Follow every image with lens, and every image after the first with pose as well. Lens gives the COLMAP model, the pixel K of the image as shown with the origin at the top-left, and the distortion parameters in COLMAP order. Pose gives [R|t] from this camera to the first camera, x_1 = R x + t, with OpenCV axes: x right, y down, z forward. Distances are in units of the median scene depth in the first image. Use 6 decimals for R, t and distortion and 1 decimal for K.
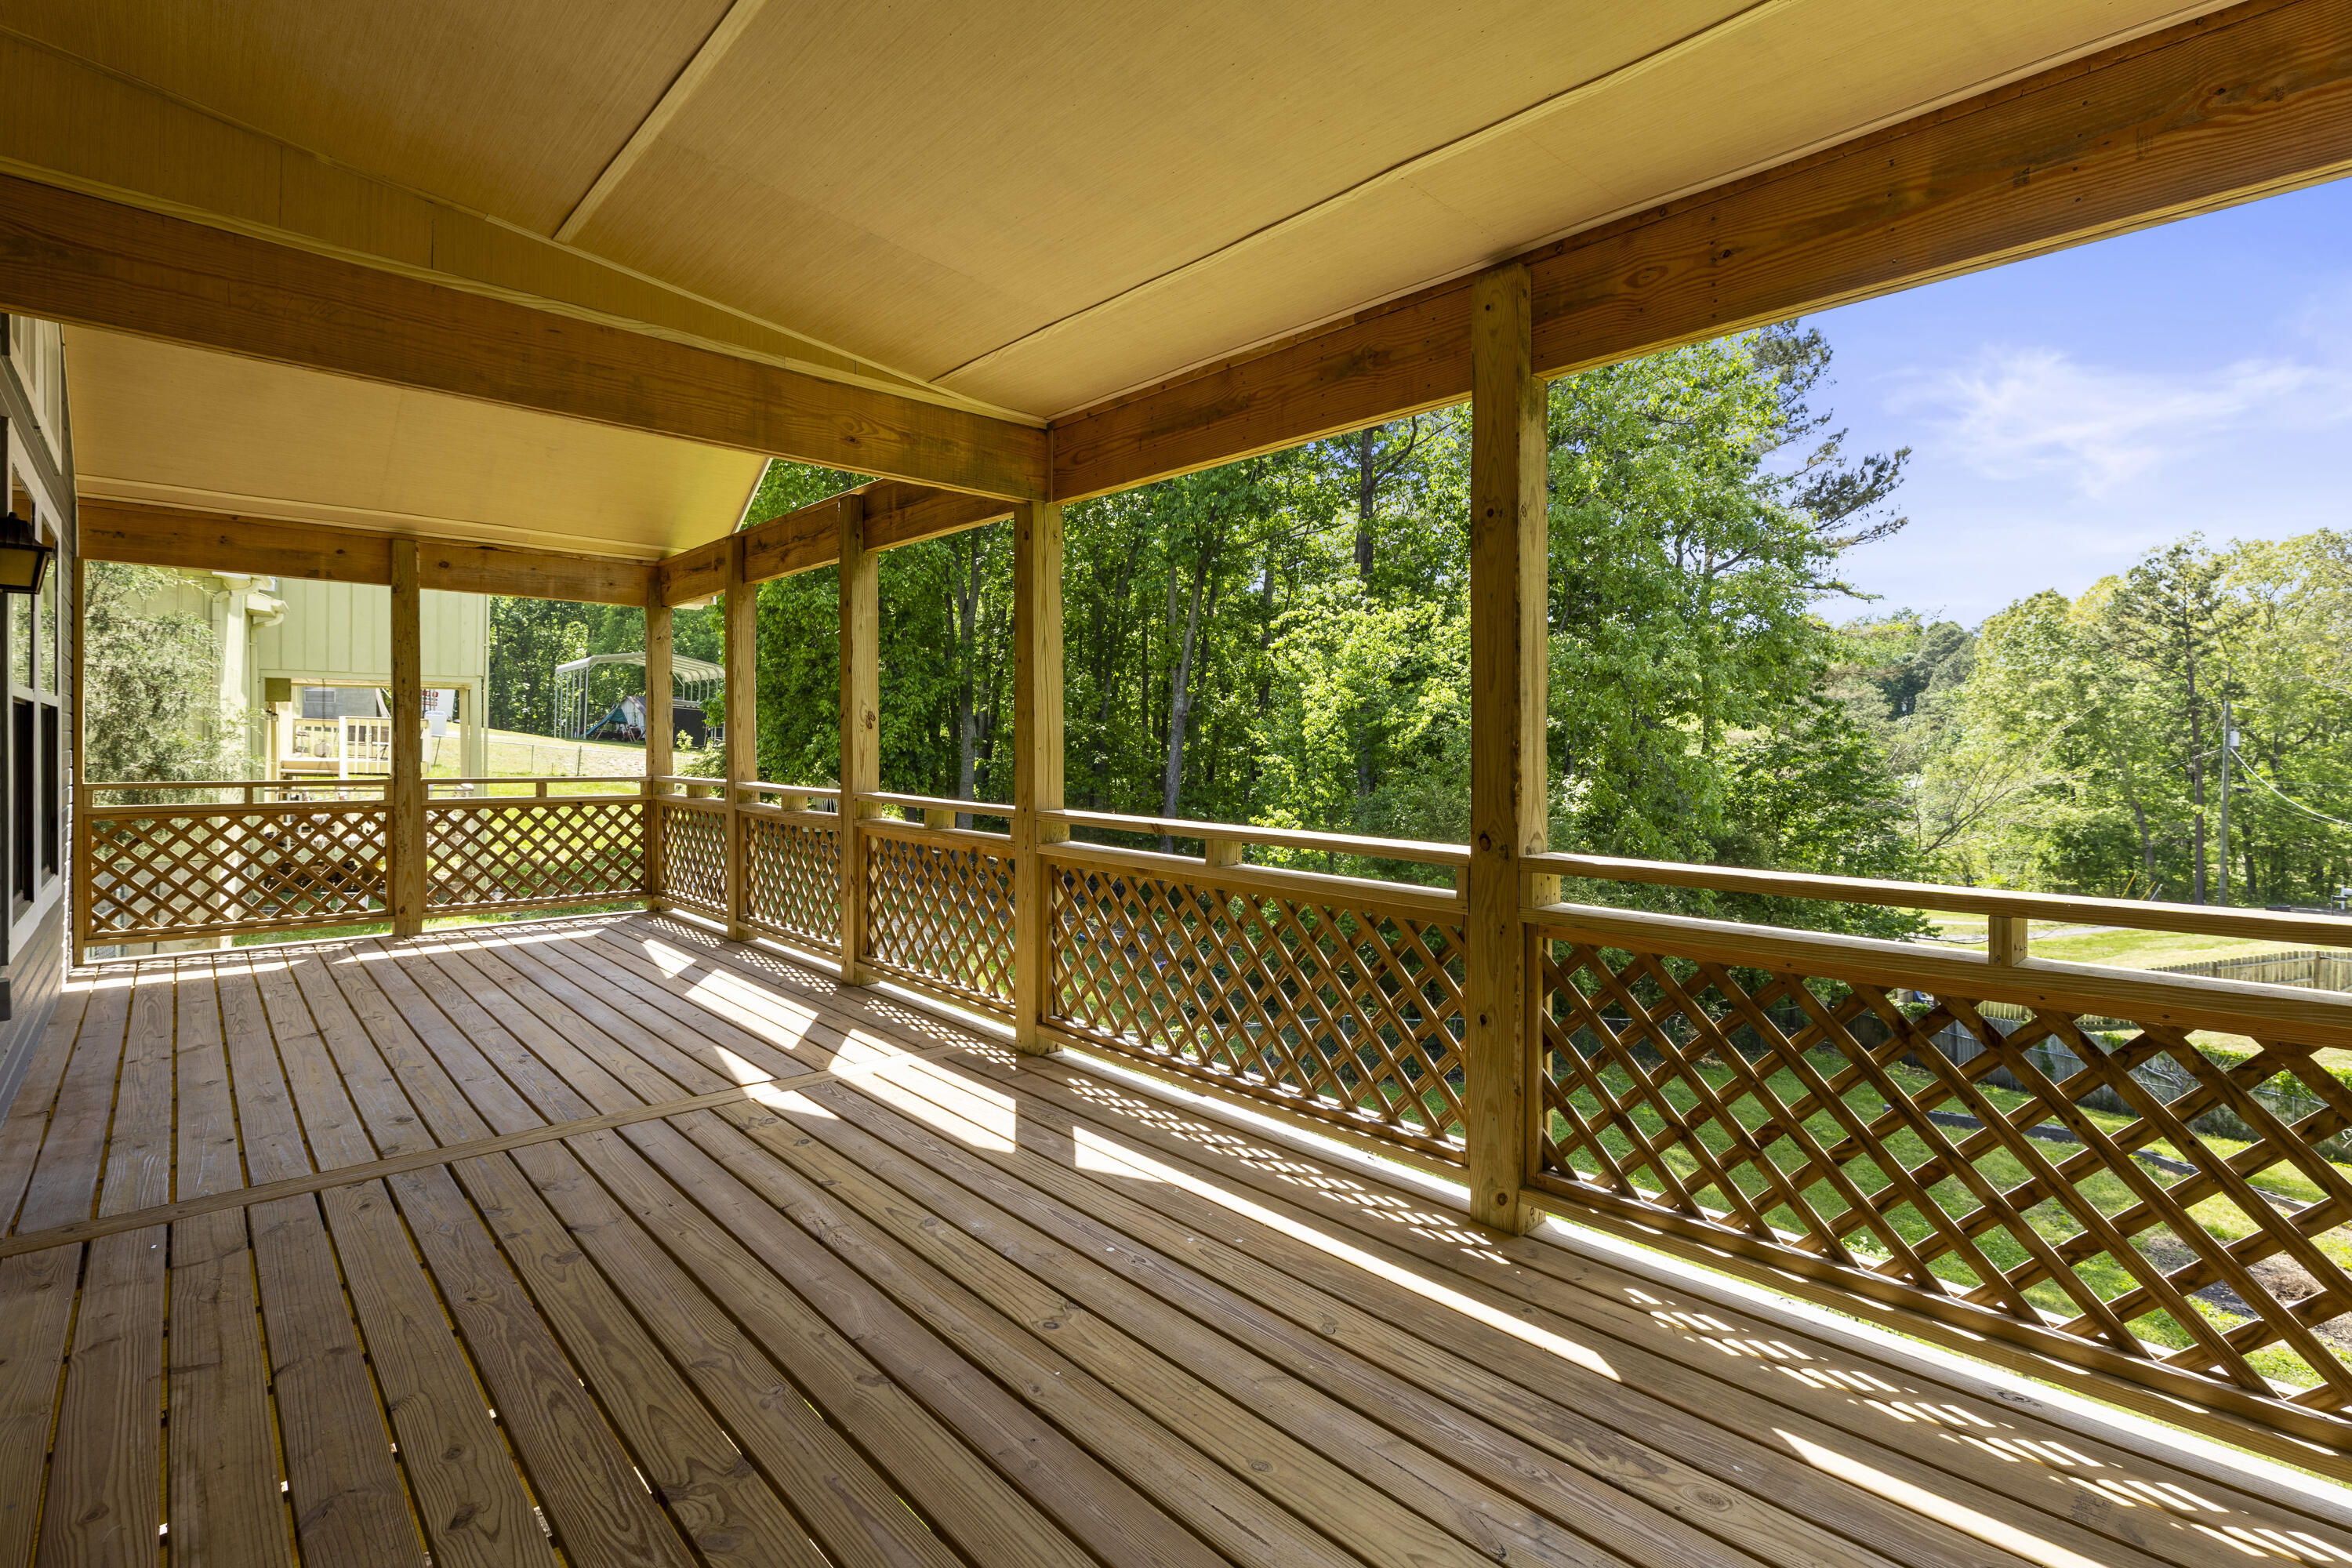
lens RADIAL K [[1101.2, 0, 1227.0], [0, 1101.2, 786.7], [0, 0, 1]] dist [-0.001923, -0.000163]
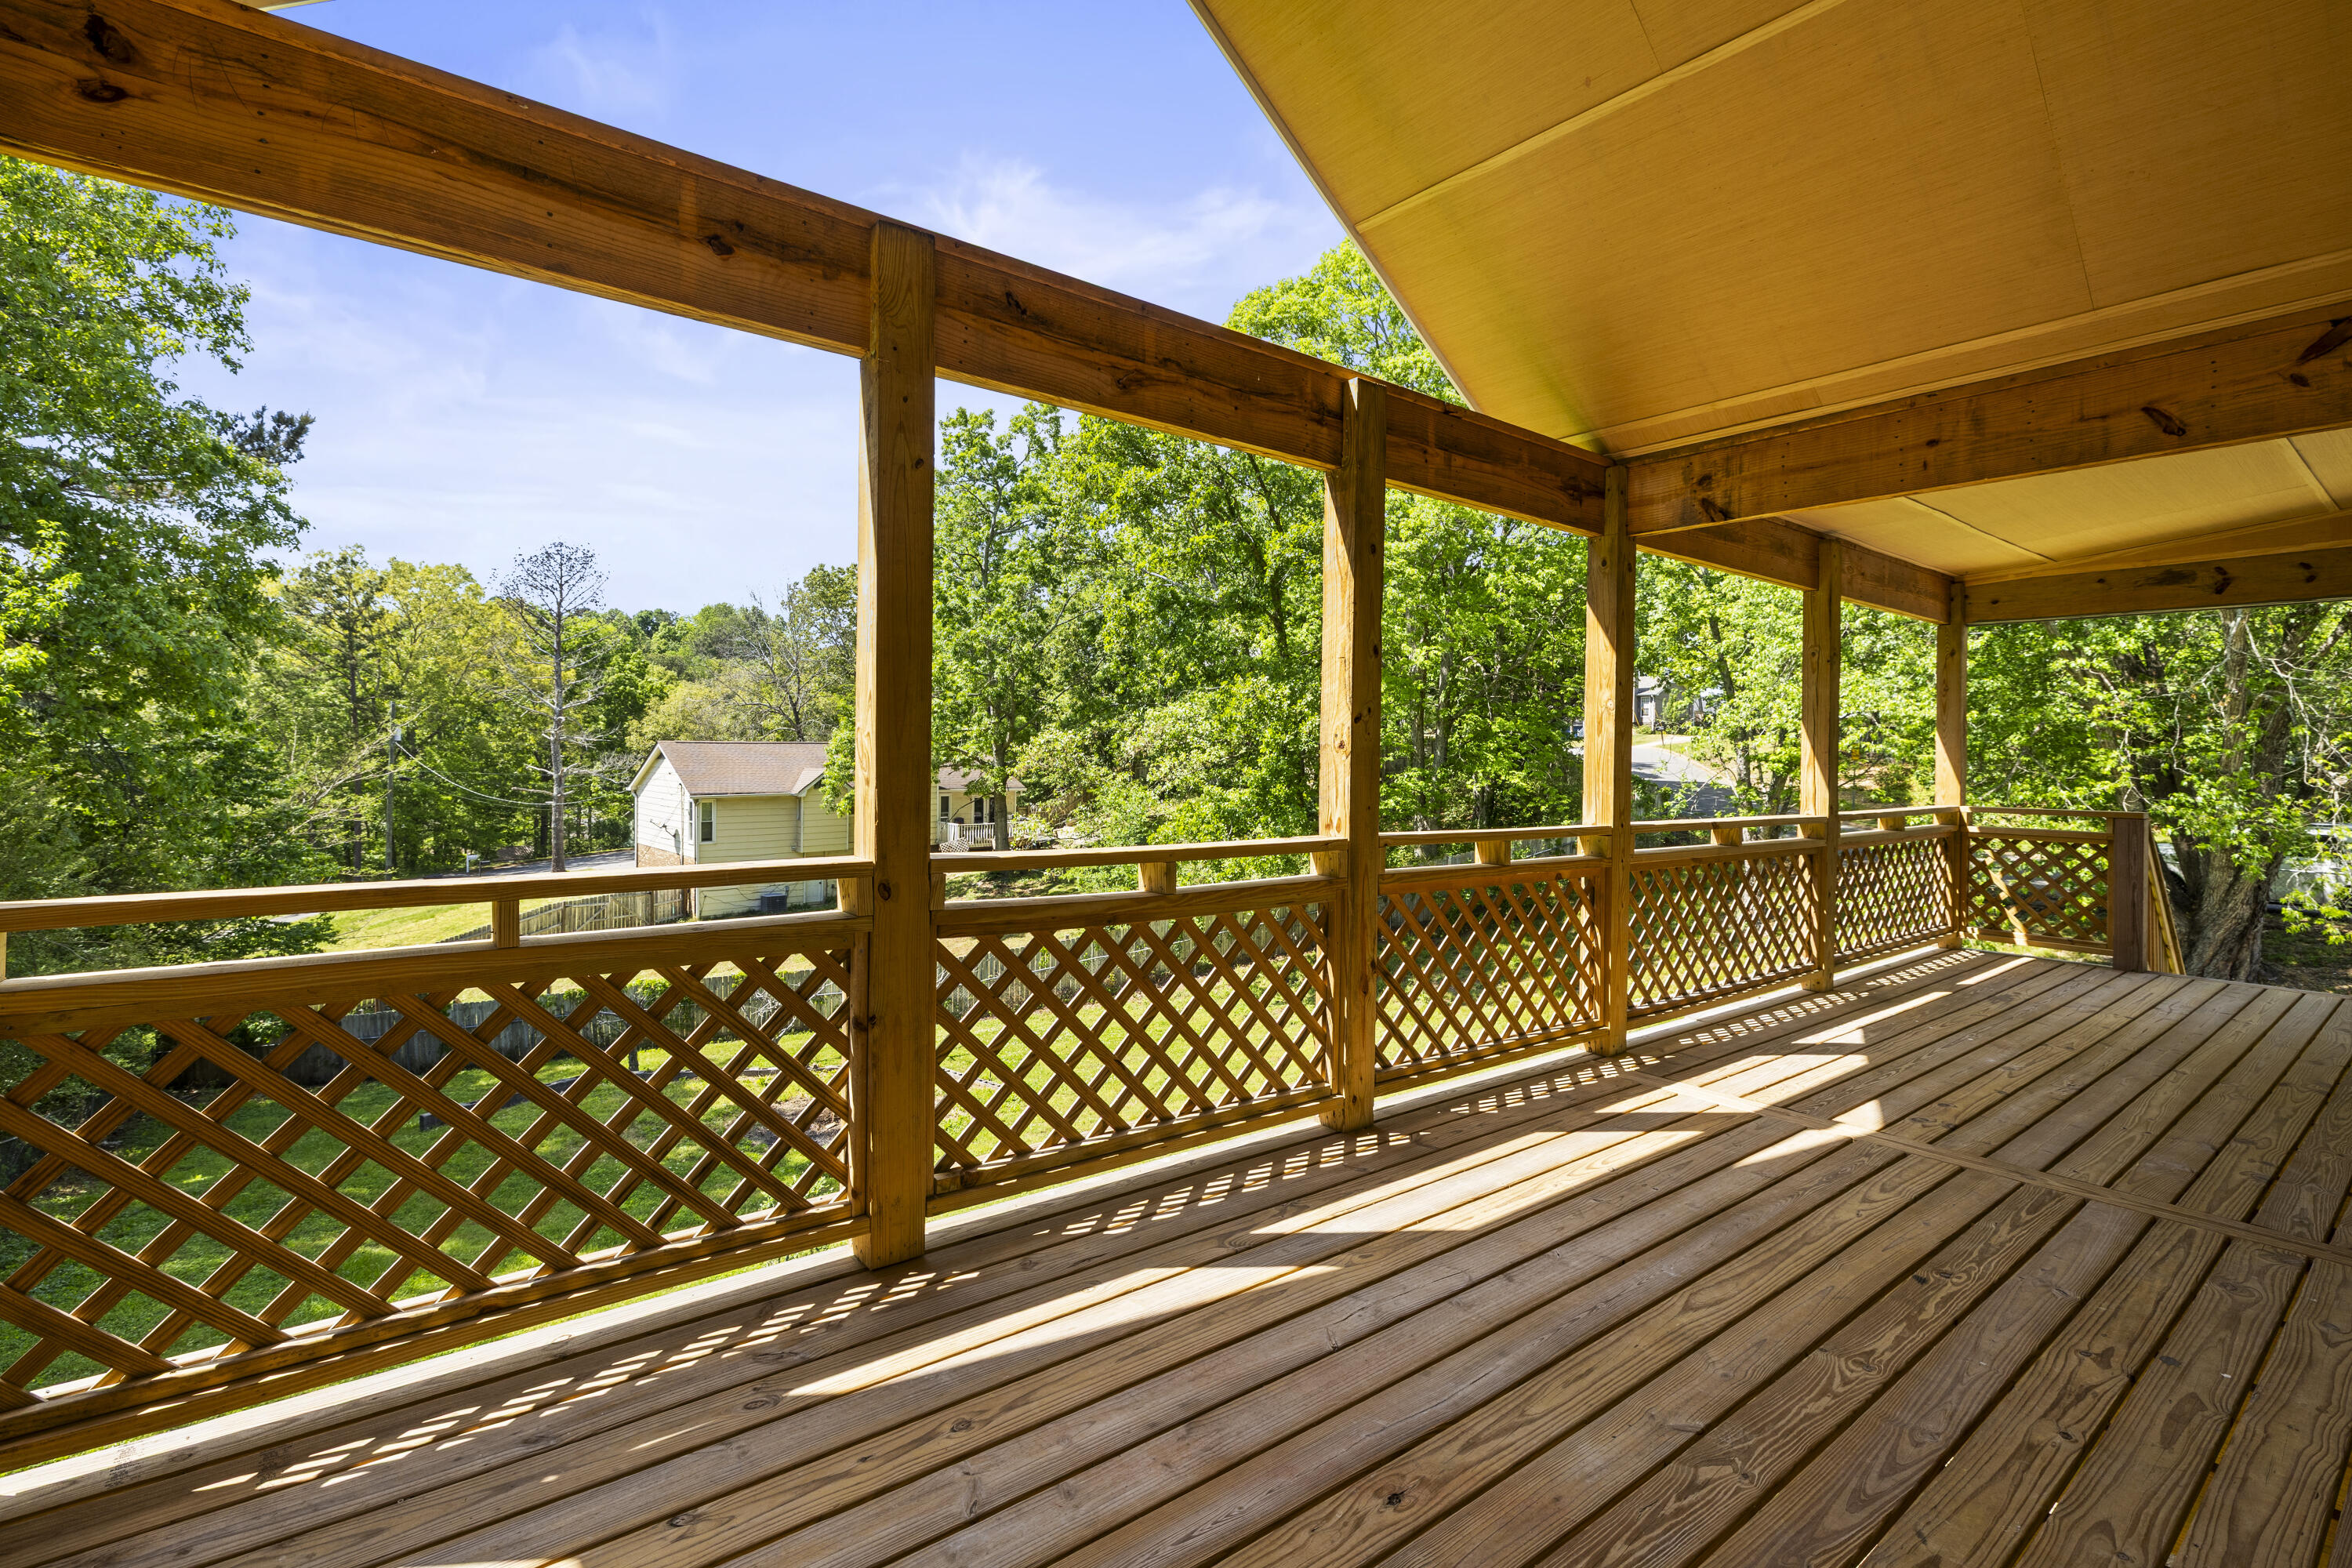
lens RADIAL K [[1058.1, 0, 1173.3], [0, 1058.1, 752.5], [0, 0, 1]] dist [-0.008121, -0.000322]
pose [[0.109295, -0.000317, 0.994009, -0.602496], [0.023858, 0.999713, -0.002304, -0.024846], [-0.993723, 0.023966, 0.109272, 0.642553]]
